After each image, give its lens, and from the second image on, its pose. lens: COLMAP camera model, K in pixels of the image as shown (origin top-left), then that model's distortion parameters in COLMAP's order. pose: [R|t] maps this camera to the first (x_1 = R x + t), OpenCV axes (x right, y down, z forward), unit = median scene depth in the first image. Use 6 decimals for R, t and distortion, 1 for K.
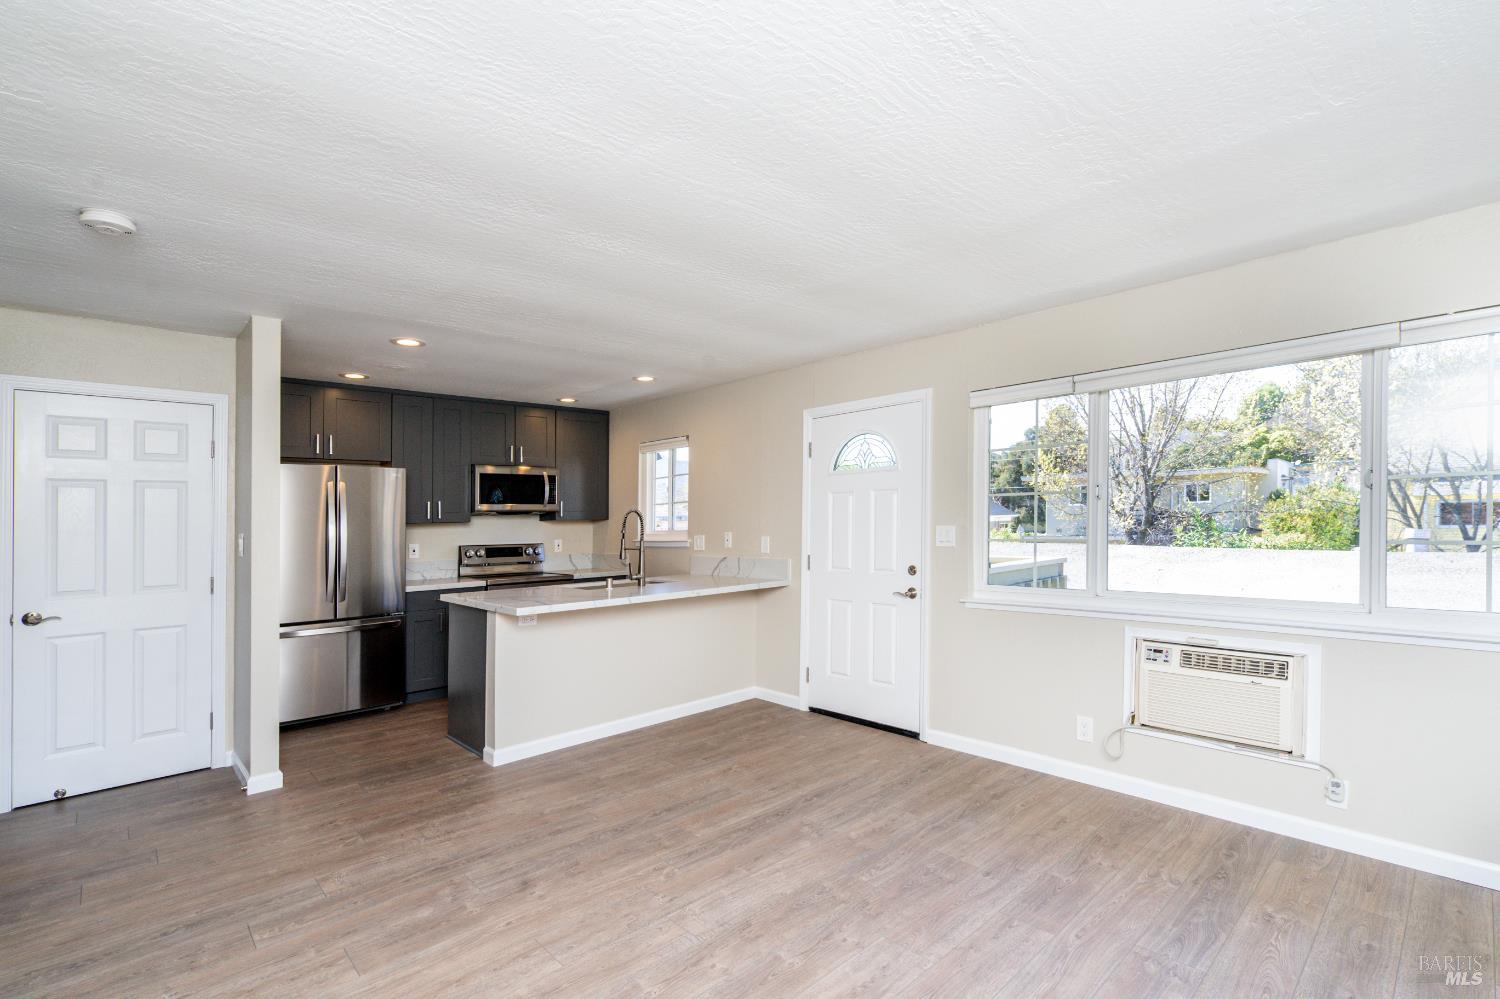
lens RADIAL K [[684.4, 0, 750.0], [0, 684.4, 499.5], [0, 0, 1]] dist [0.002006, 0.000823]
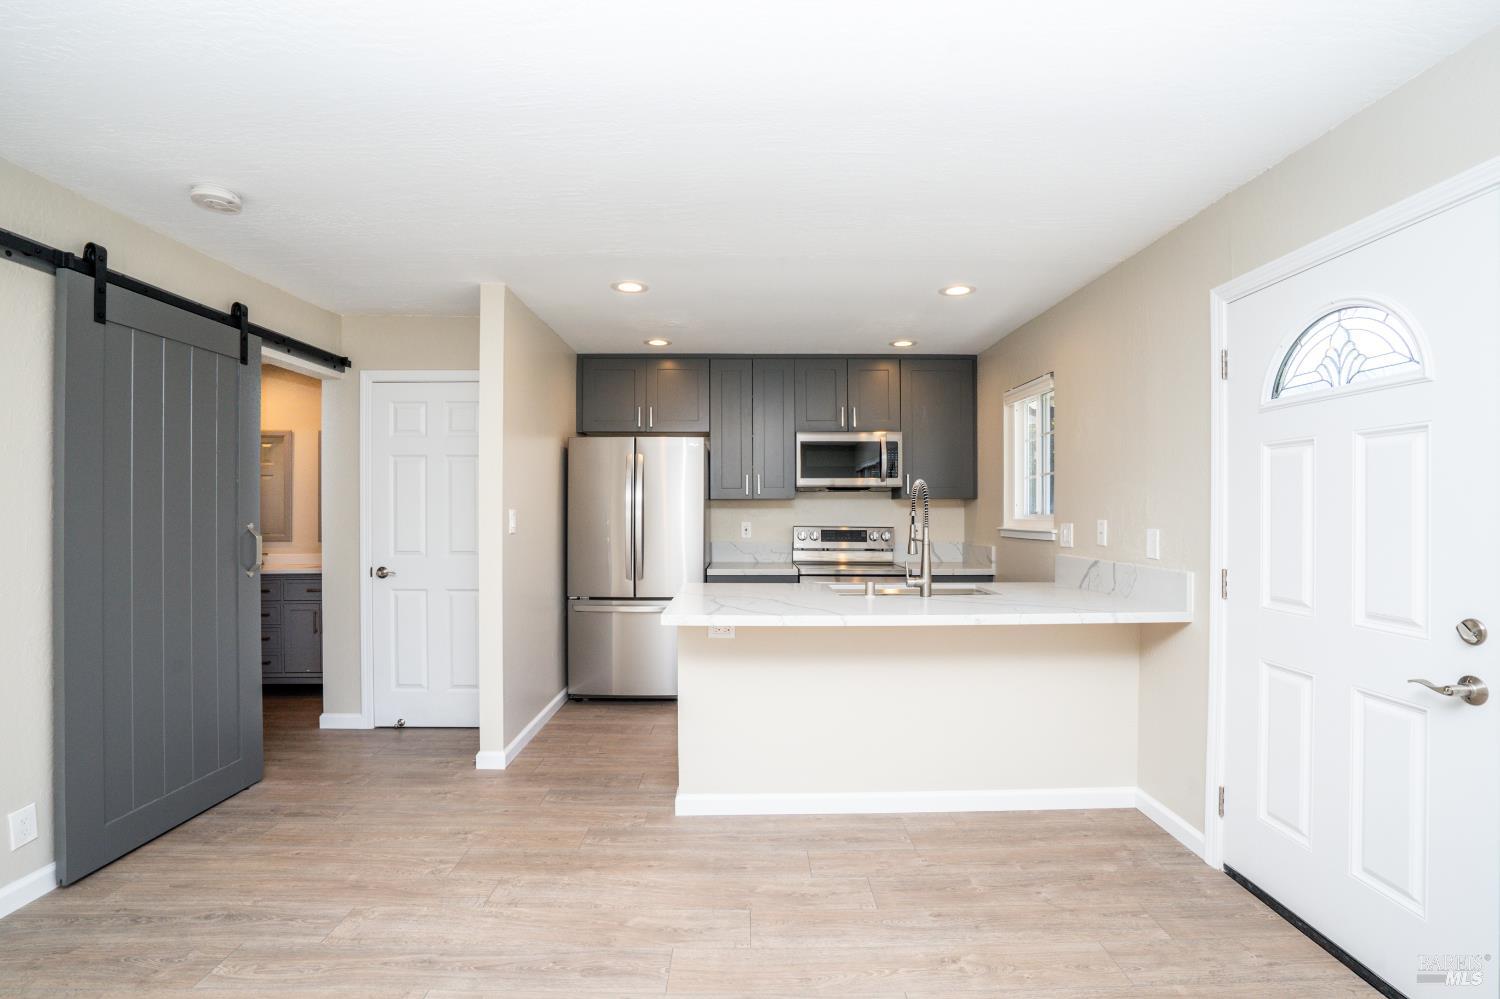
lens RADIAL K [[694.5, 0, 748.4], [0, 694.5, 473.7], [0, 0, 1]] dist [-0.057189, 0.024580]
pose [[0.741646, -0.012560, -0.670674, 0.172005], [0.006173, 0.999910, -0.011900, 0.014261], [0.670763, 0.004686, 0.741657, 0.403256]]
